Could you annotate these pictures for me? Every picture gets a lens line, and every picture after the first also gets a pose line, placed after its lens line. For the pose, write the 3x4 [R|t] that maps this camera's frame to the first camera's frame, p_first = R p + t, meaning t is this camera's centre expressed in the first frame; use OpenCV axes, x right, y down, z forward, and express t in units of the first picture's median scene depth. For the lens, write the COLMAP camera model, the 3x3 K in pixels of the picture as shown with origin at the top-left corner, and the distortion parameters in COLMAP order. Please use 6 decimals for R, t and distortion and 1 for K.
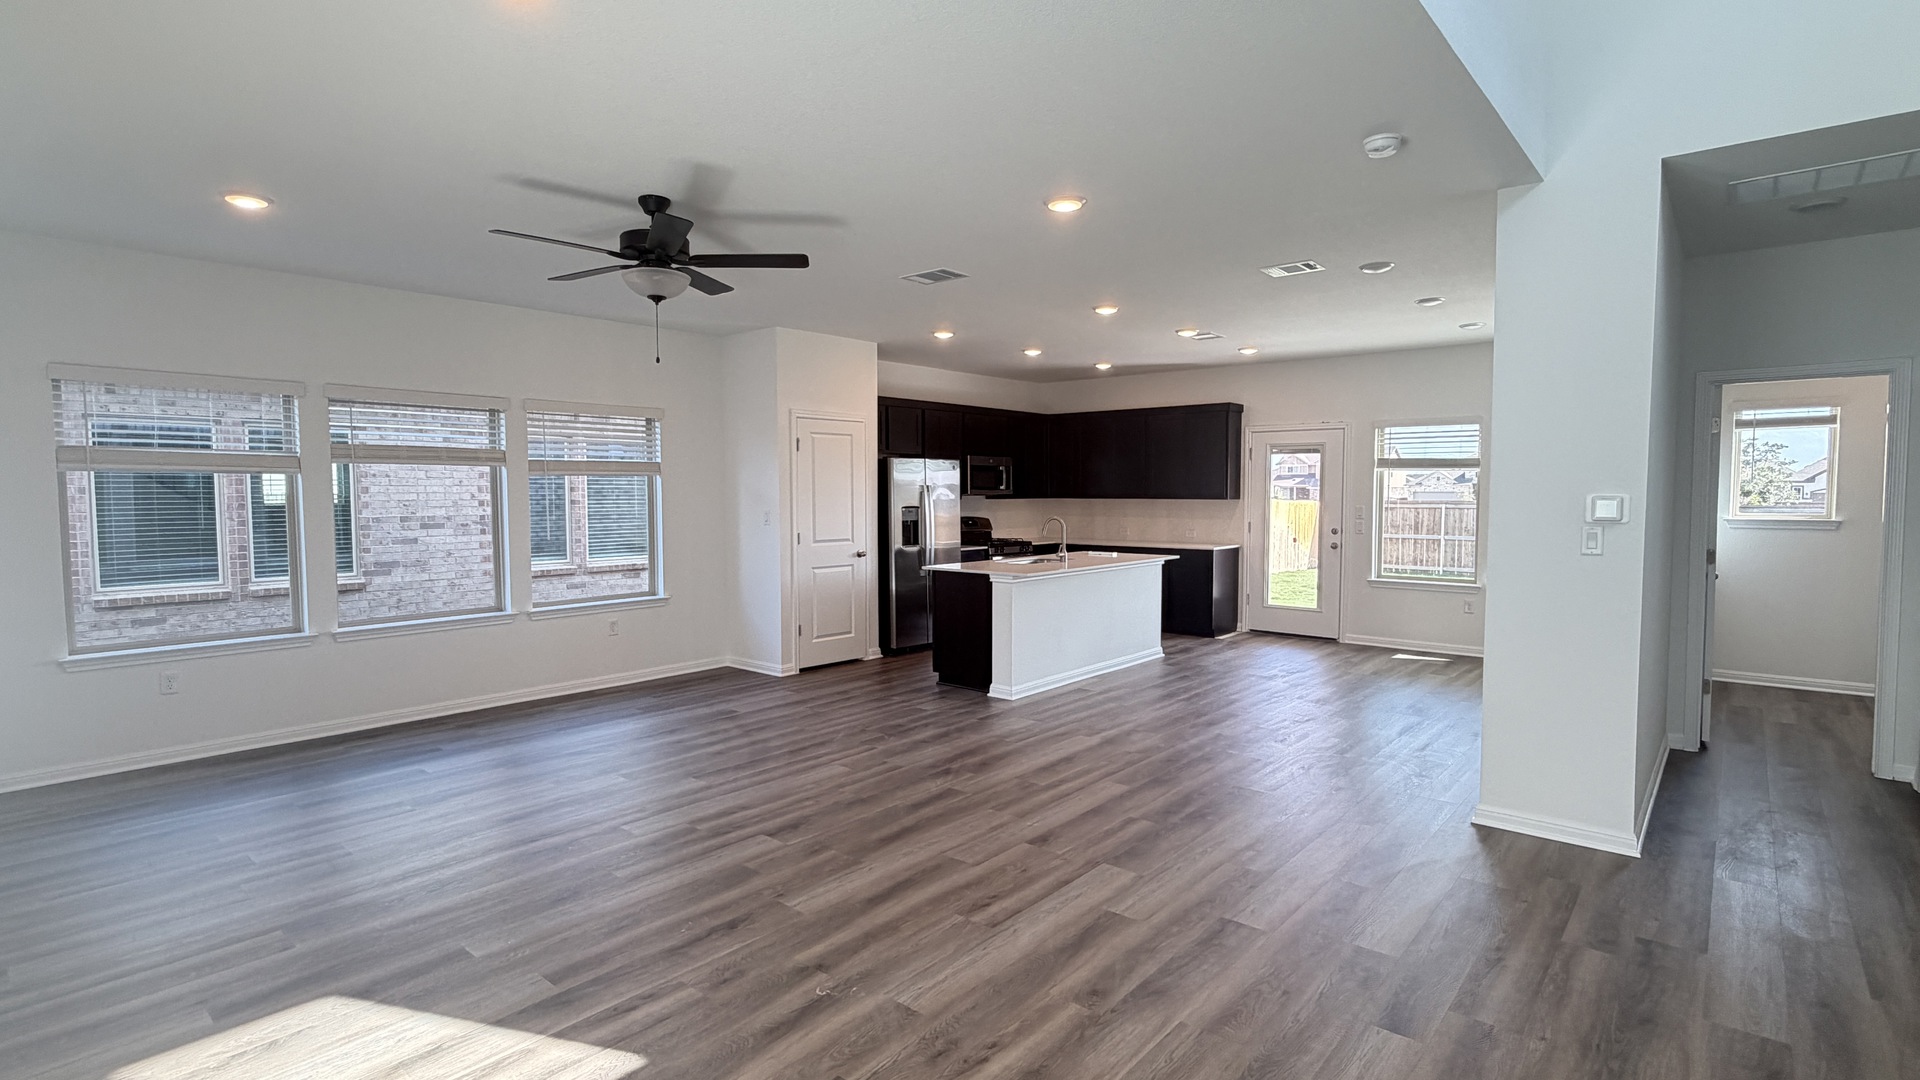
lens RADIAL K [[907.5, 0, 958.1], [0, 907.5, 542.3], [0, 0, 1]] dist [0.000837, -0.000454]
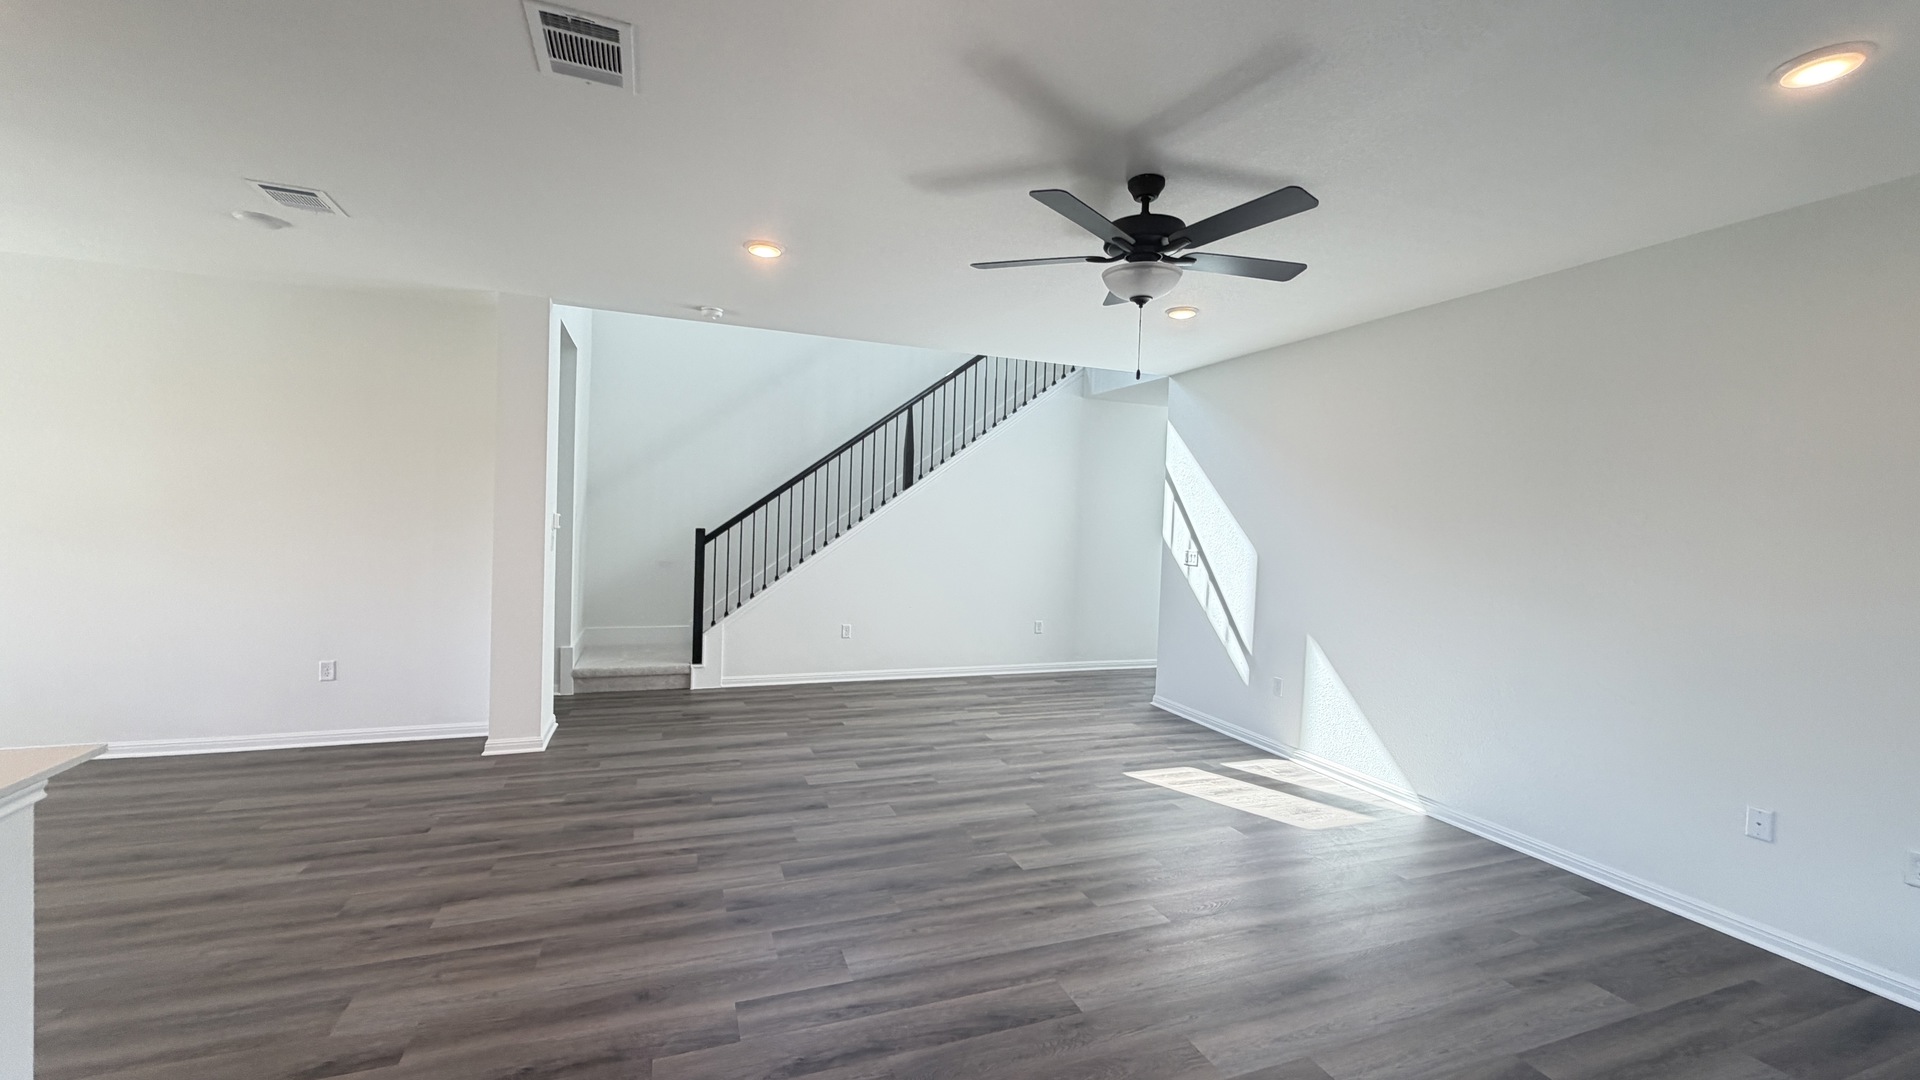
lens RADIAL K [[764.5, 0, 958.4], [0, 764.5, 540.4], [0, 0, 1]] dist [-0.001321, 0.000570]
pose [[-0.880782, -0.038759, 0.471933, -0.383940], [-0.003908, 0.997205, 0.074606, -0.072561], [-0.473505, 0.063867, -0.878472, 1.254888]]
